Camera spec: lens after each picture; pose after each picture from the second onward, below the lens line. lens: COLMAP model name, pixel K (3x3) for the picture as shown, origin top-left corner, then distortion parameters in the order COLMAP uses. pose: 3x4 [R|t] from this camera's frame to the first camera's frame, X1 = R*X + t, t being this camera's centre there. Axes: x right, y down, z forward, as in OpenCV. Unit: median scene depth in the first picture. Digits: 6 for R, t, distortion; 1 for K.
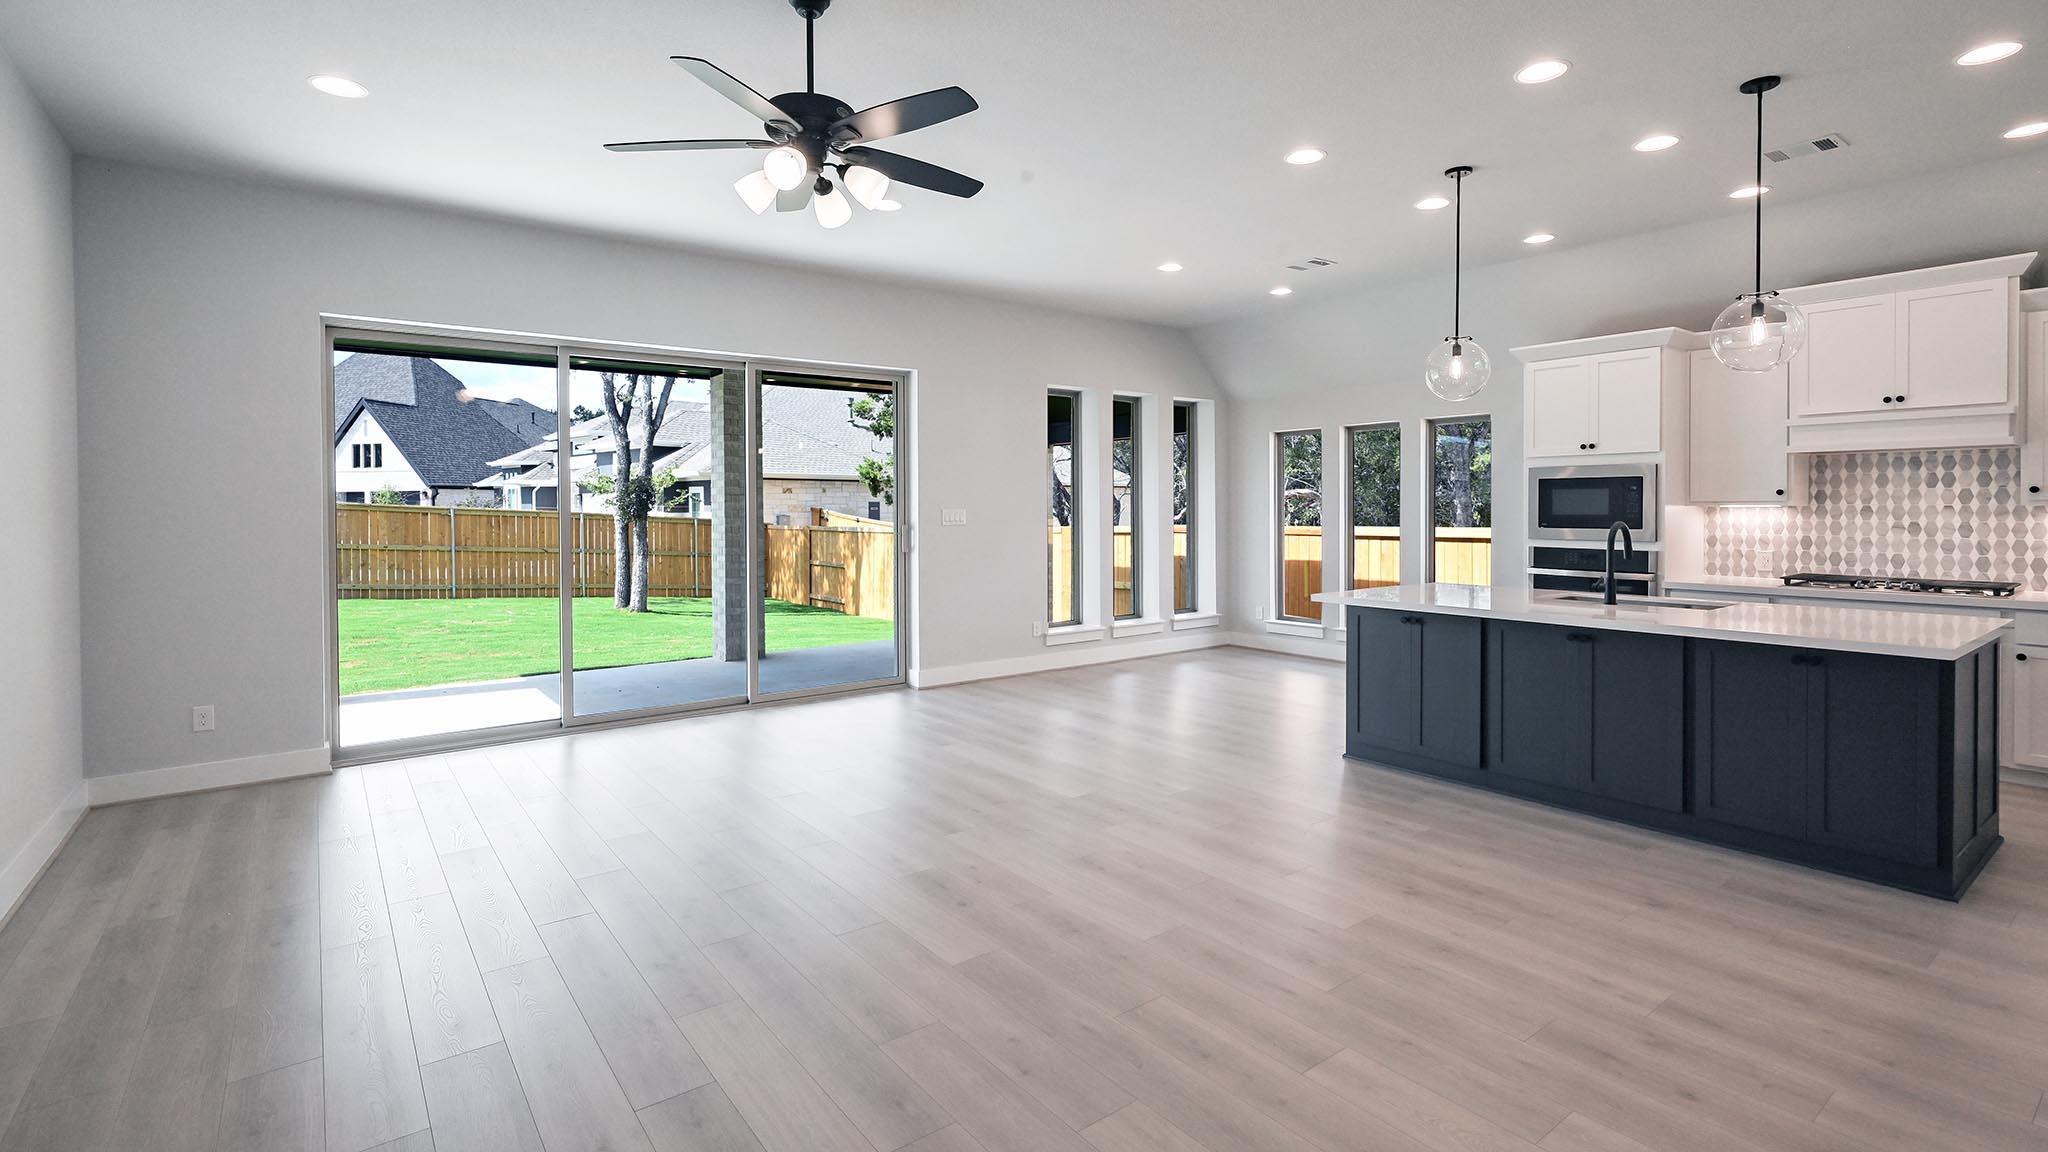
lens RADIAL K [[935.0, 0, 1026.9], [0, 935.0, 519.8], [0, 0, 1]] dist [-0.001553, -0.000302]
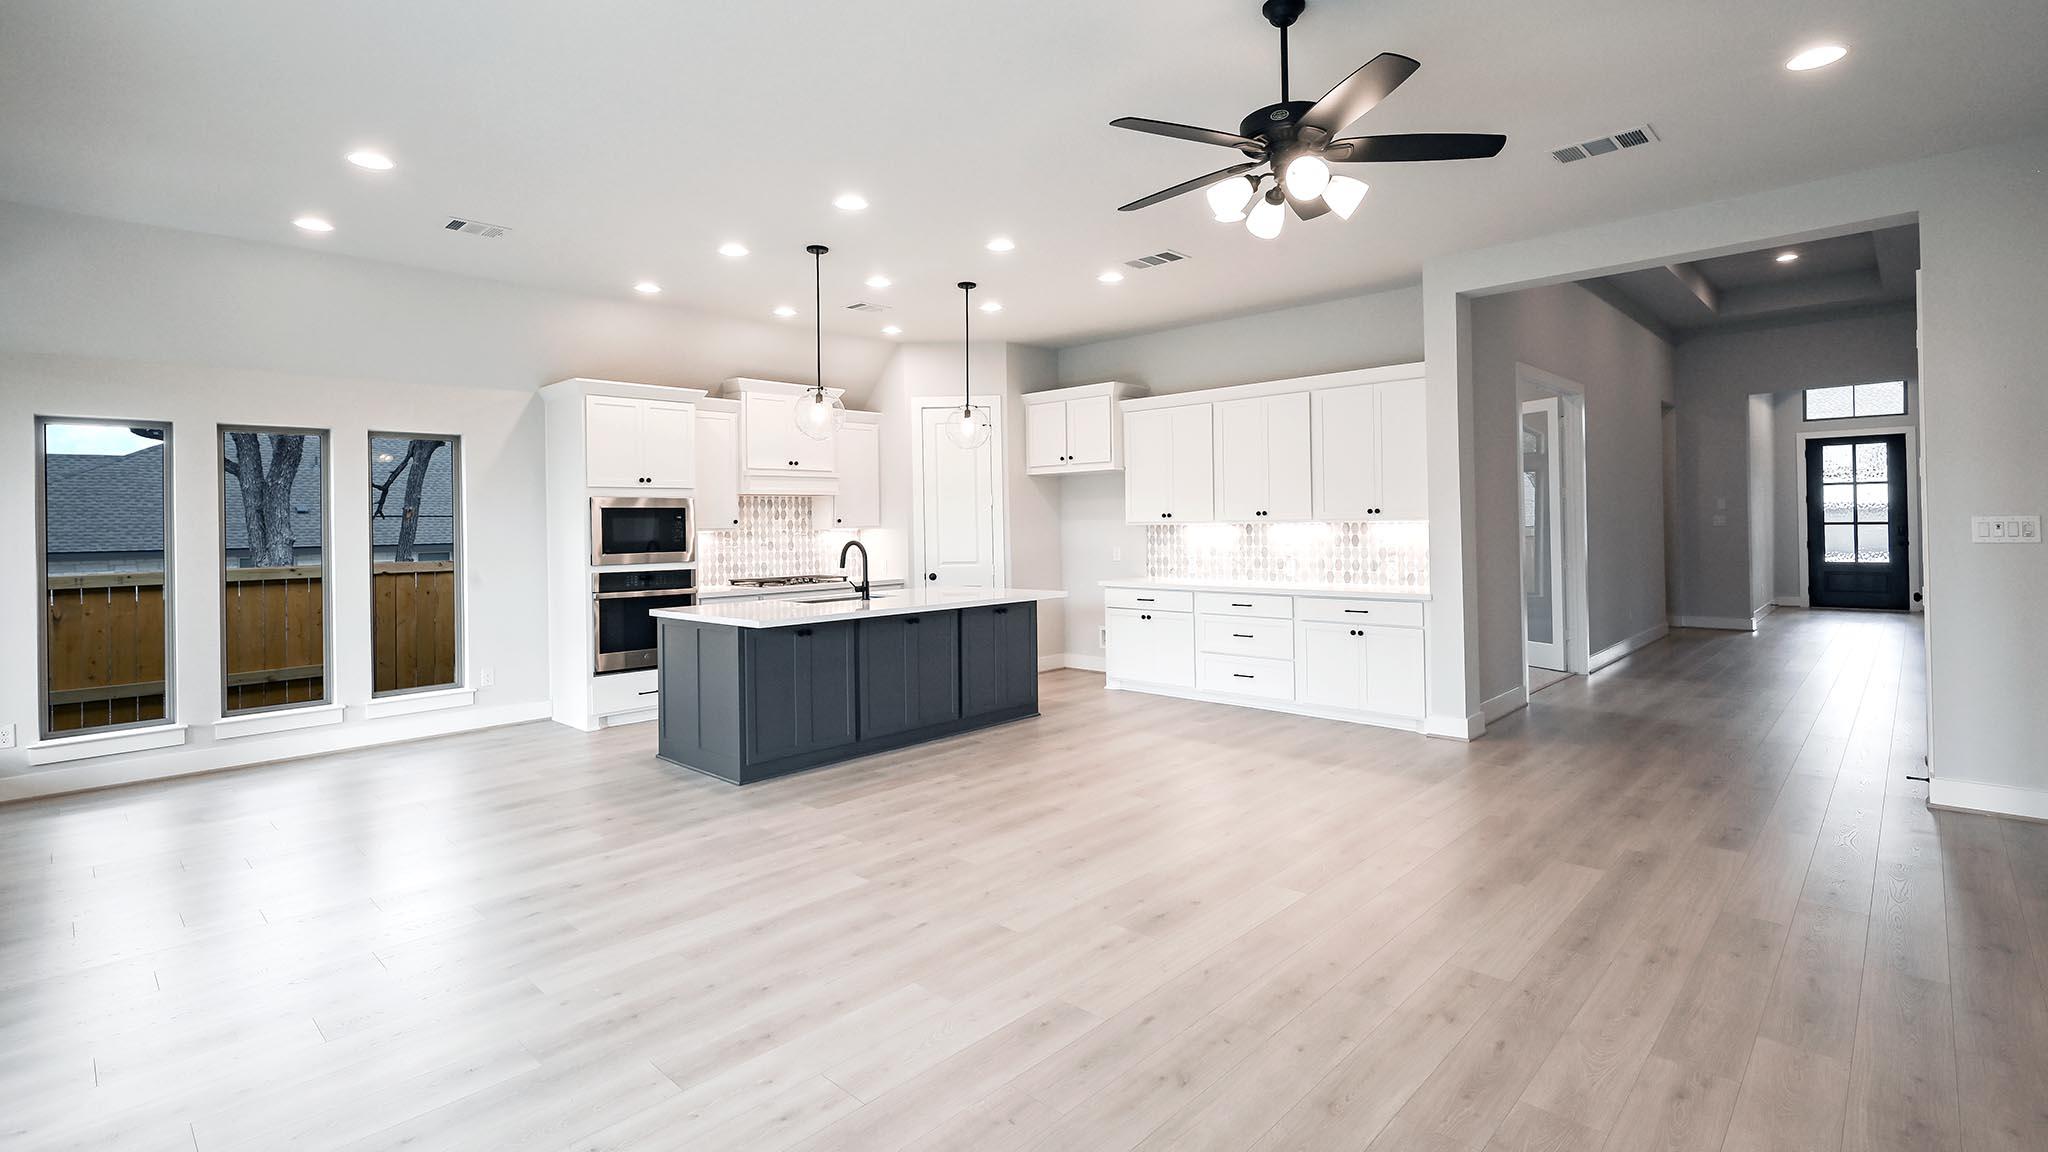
lens RADIAL K [[935.0, 0, 1026.9], [0, 935.0, 519.8], [0, 0, 1]] dist [-0.001553, -0.000302]
pose [[-0.156726, 0.011937, 0.987570, -0.661263], [0.031262, 0.999486, -0.007120, -0.009201], [-0.987147, 0.029757, -0.157019, 0.821244]]
